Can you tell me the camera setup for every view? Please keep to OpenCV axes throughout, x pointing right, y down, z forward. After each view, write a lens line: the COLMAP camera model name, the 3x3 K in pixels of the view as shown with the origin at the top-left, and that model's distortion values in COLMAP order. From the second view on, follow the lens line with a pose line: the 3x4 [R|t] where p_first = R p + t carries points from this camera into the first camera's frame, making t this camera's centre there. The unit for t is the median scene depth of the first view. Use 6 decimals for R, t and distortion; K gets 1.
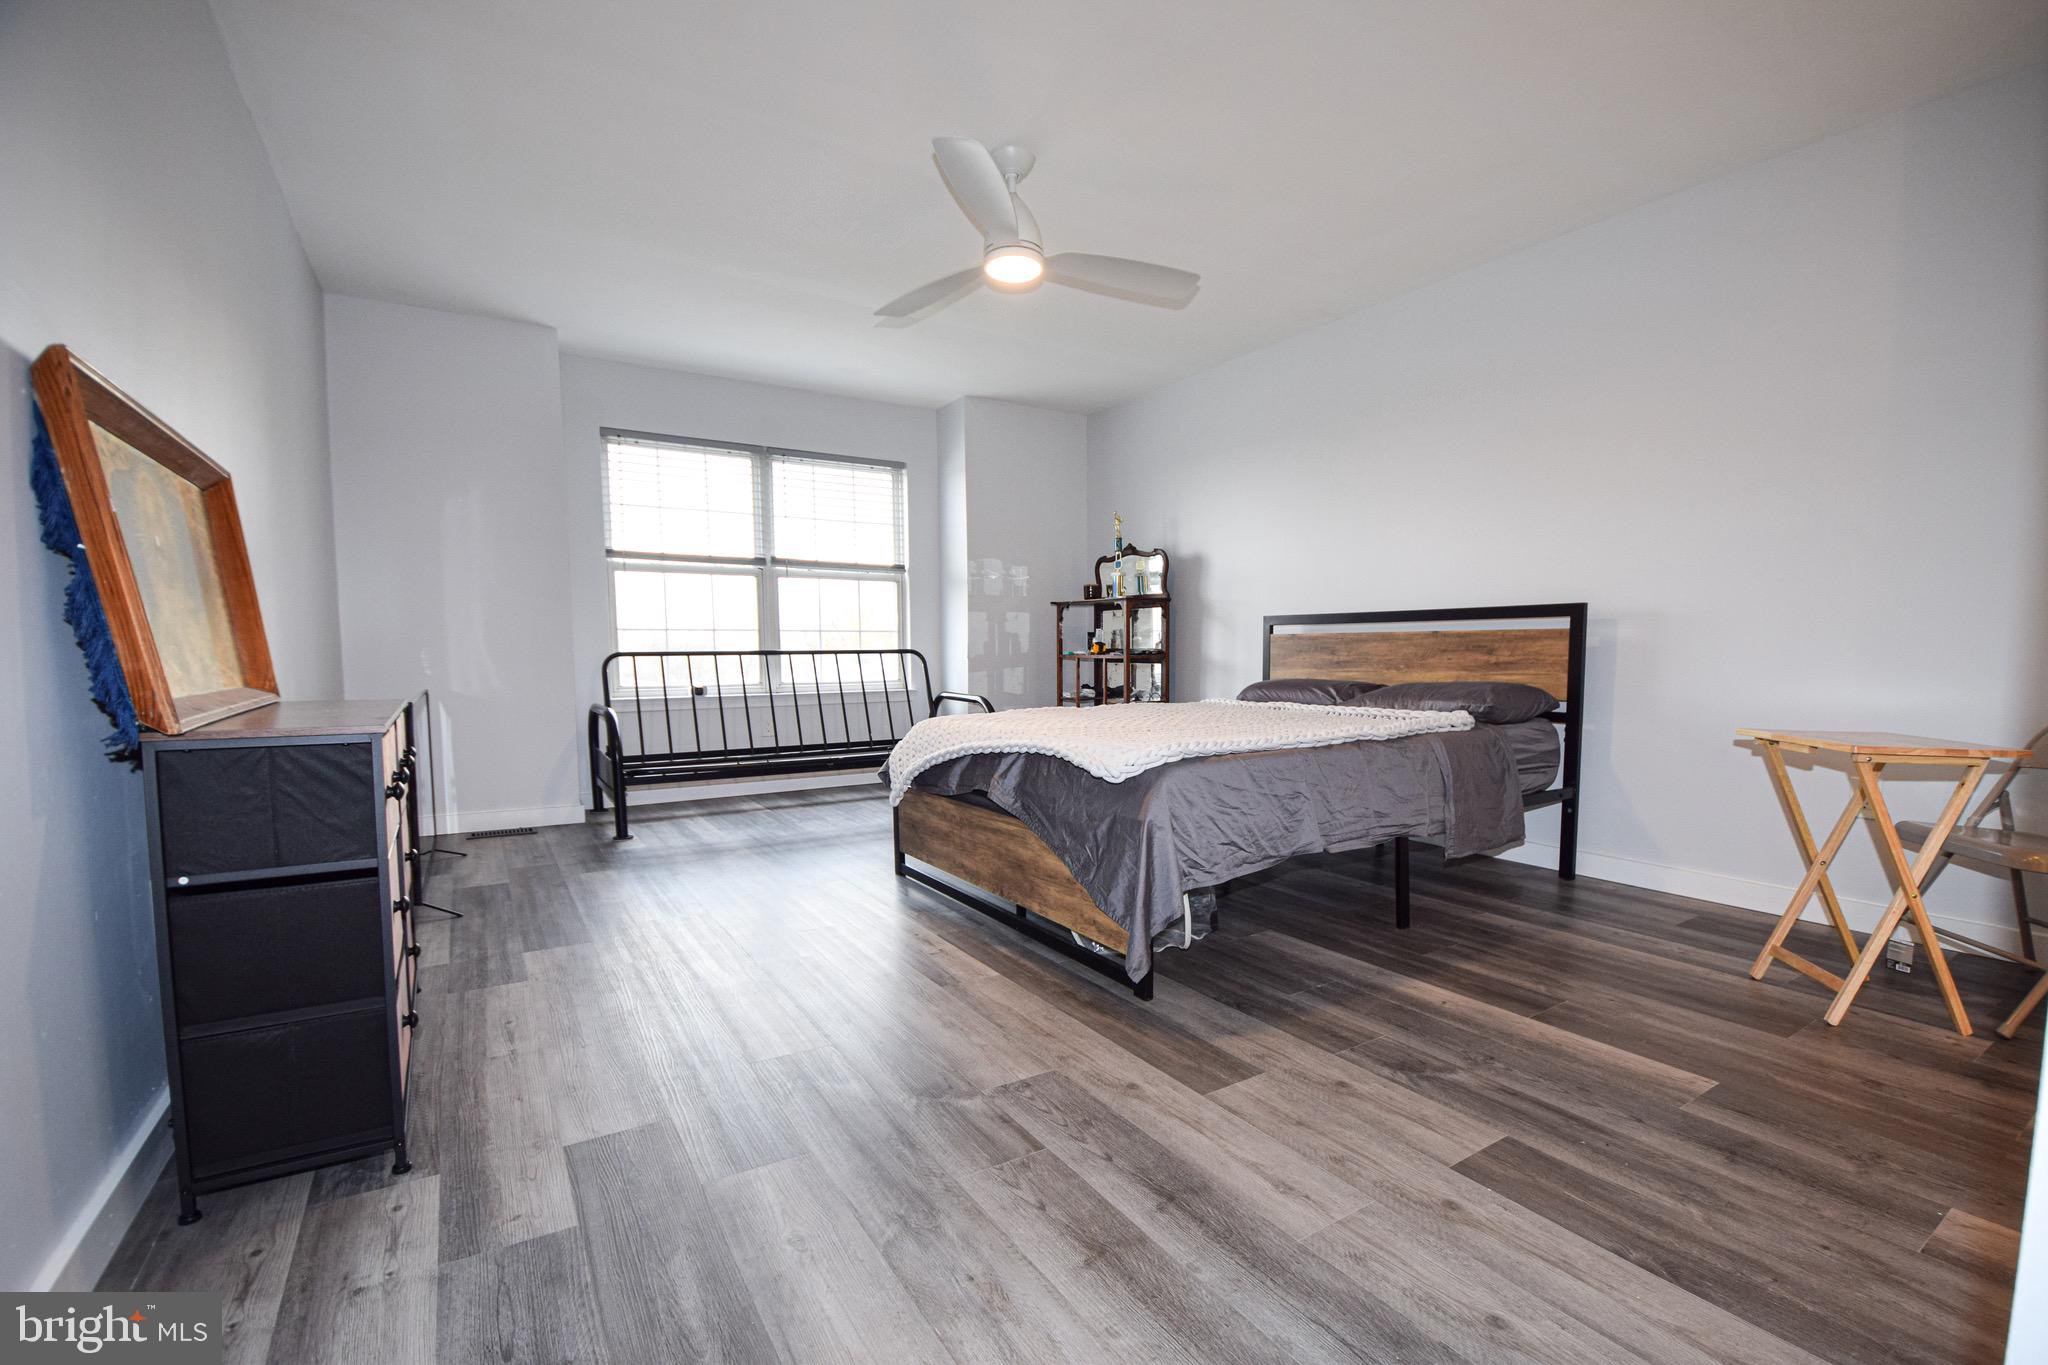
lens RADIAL K [[896.4, 0, 1053.9], [0, 896.4, 718.3], [0, 0, 1]] dist [0.020771, -0.028169]
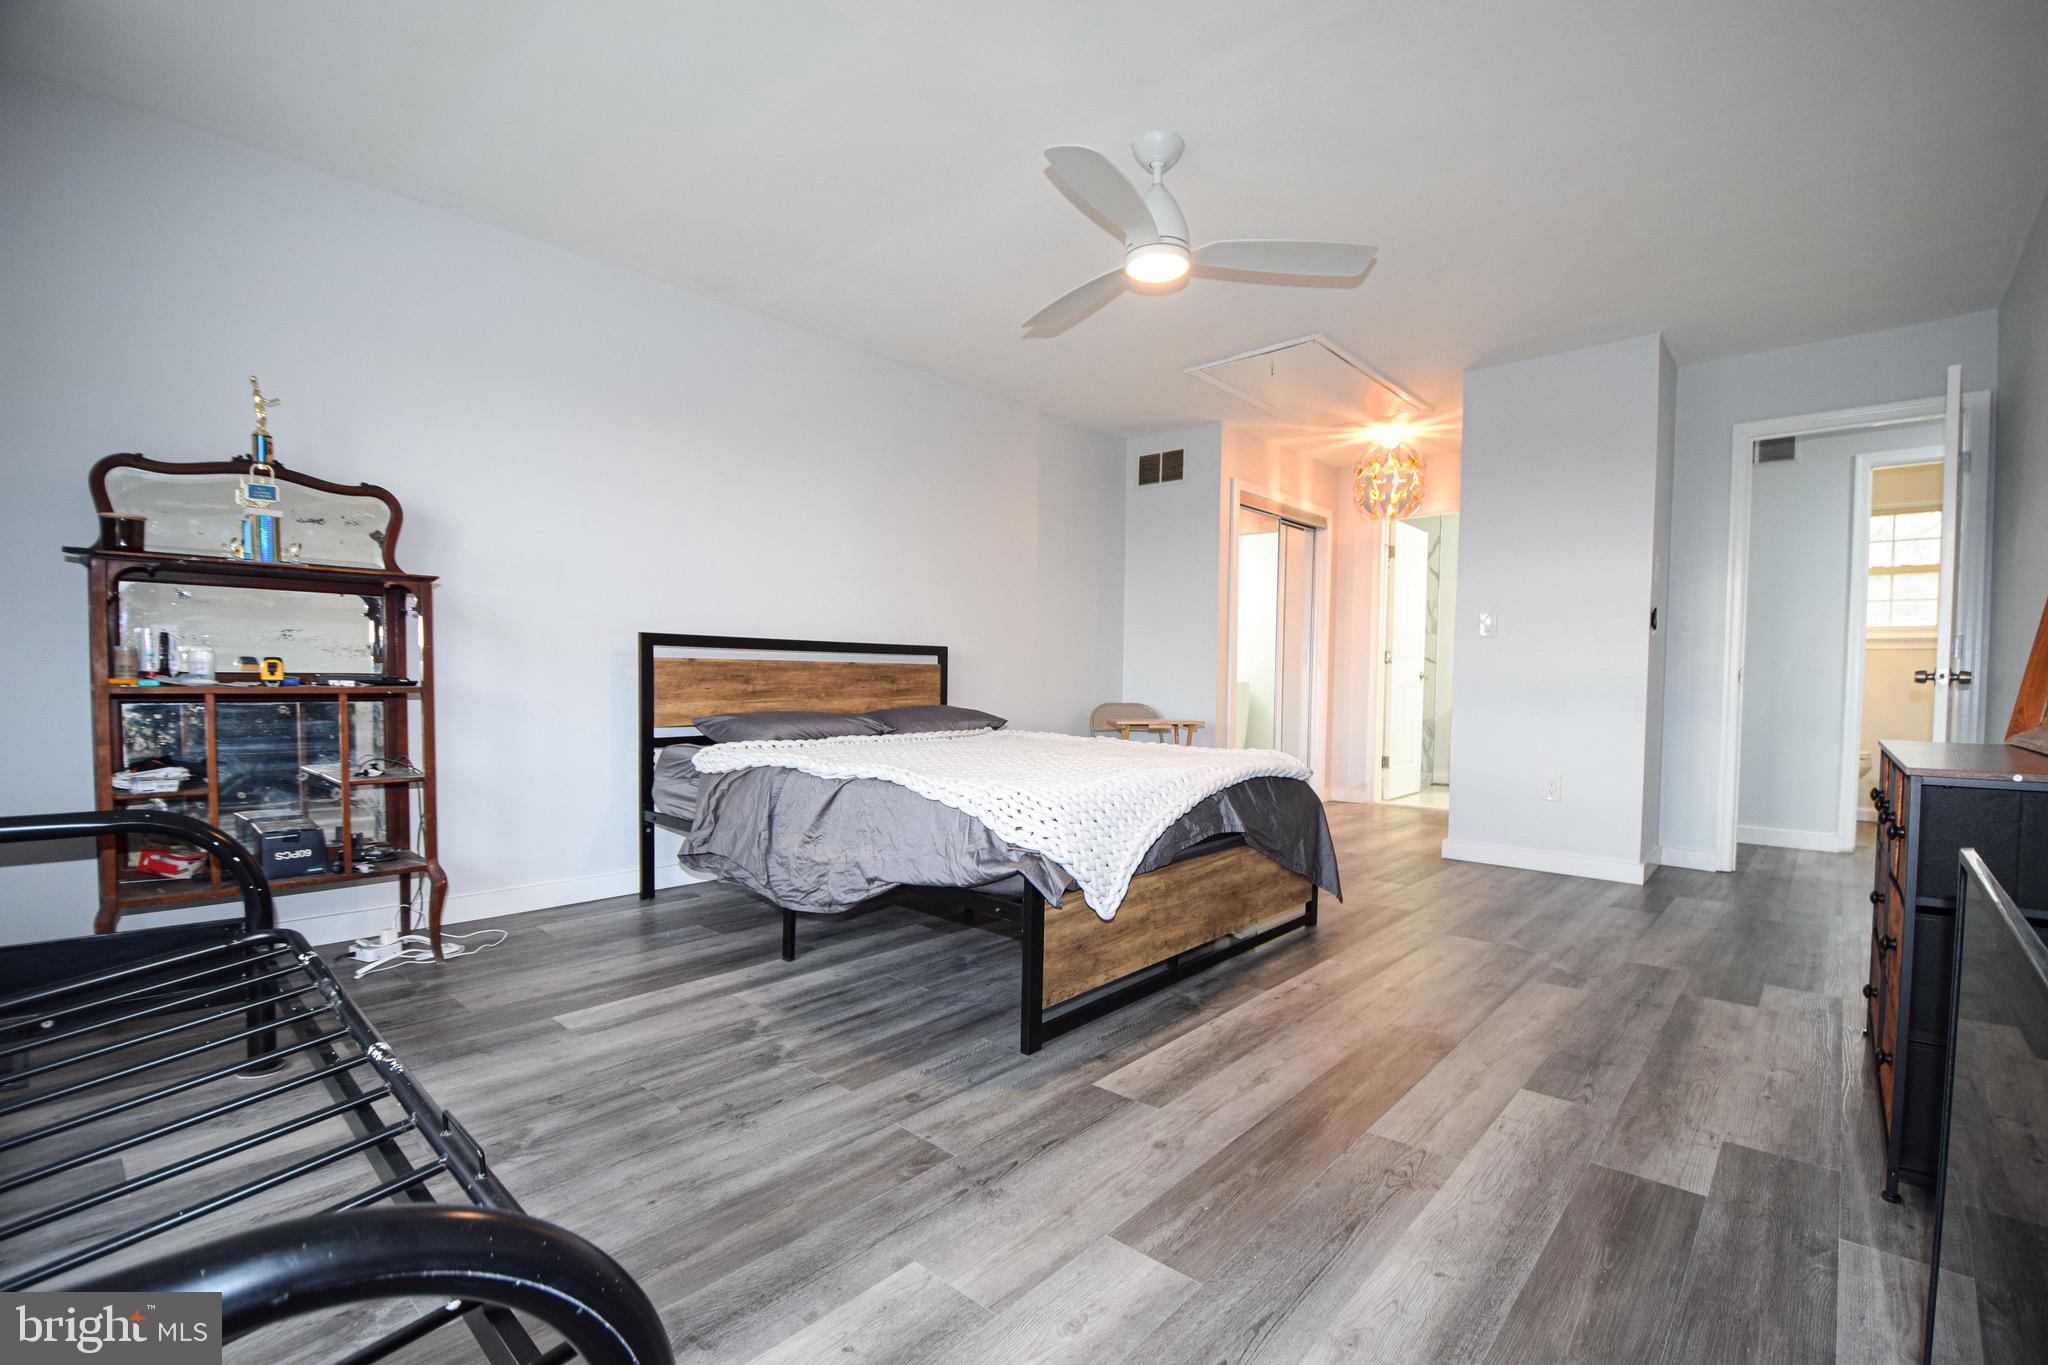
lens RADIAL K [[889.3, 0, 1078.5], [0, 889.3, 715.2], [0, 0, 1]] dist [-0.021009, 0.000022]
pose [[-0.265815, -0.036044, 0.963350, -0.687660], [0.067991, 0.996111, 0.056031, -0.074753], [-0.961623, 0.080393, -0.262330, 1.024906]]
